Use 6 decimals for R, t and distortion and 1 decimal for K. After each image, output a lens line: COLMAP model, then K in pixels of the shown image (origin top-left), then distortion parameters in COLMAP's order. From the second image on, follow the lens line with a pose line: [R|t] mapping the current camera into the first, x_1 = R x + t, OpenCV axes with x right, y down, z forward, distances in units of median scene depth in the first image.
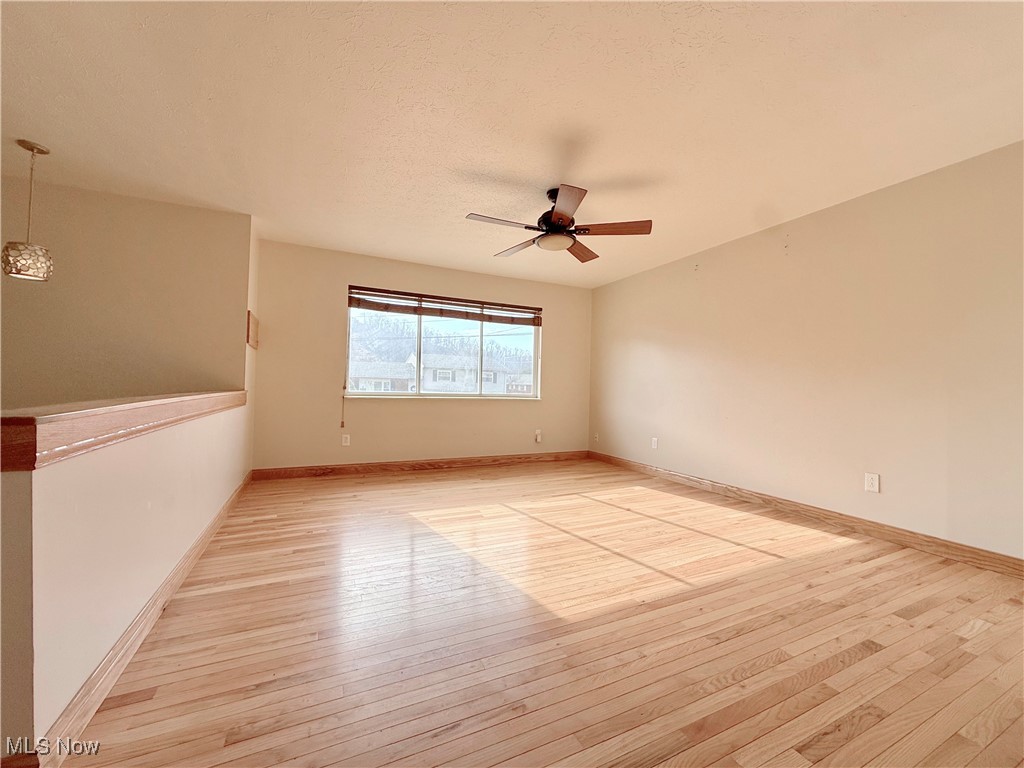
lens RADIAL K [[407.0, 0, 509.8], [0, 407.0, 382.3], [0, 0, 1]] dist [-0.000133, 0.000013]
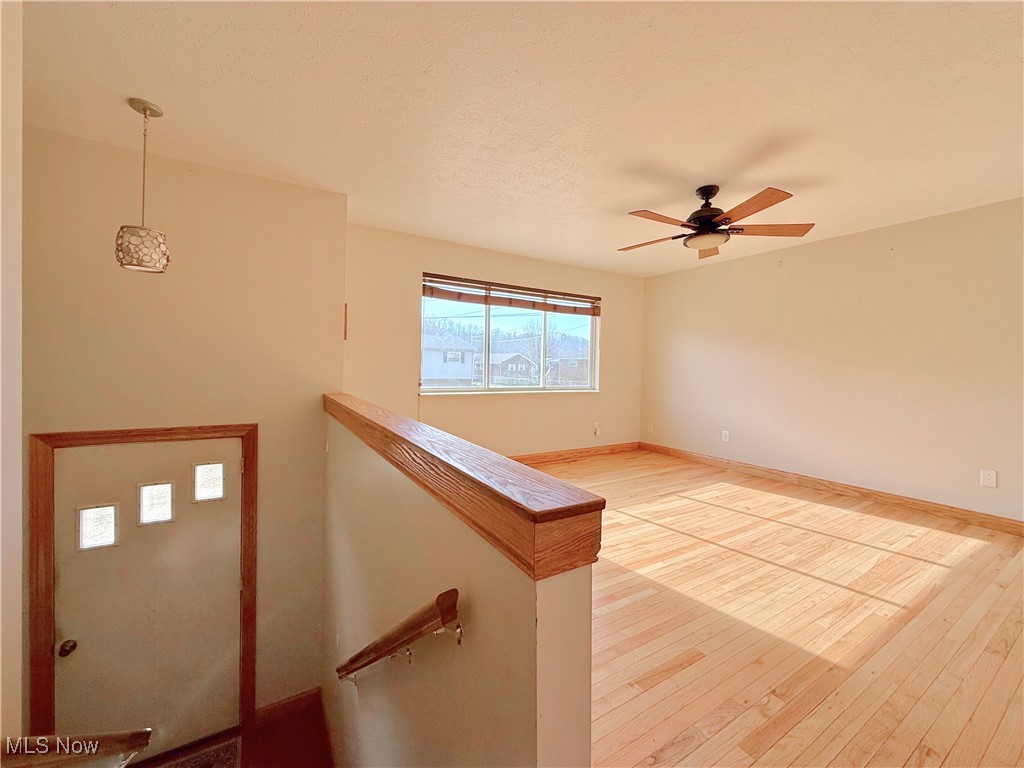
lens RADIAL K [[417.1, 0, 508.7], [0, 417.1, 372.1], [0, 0, 1]] dist [-0.001528, 0.000042]
pose [[0.993574, -0.003865, 0.113115, -0.308870], [0.000583, 0.999578, 0.029028, -0.041321], [-0.113180, -0.028776, 0.993158, 0.040929]]
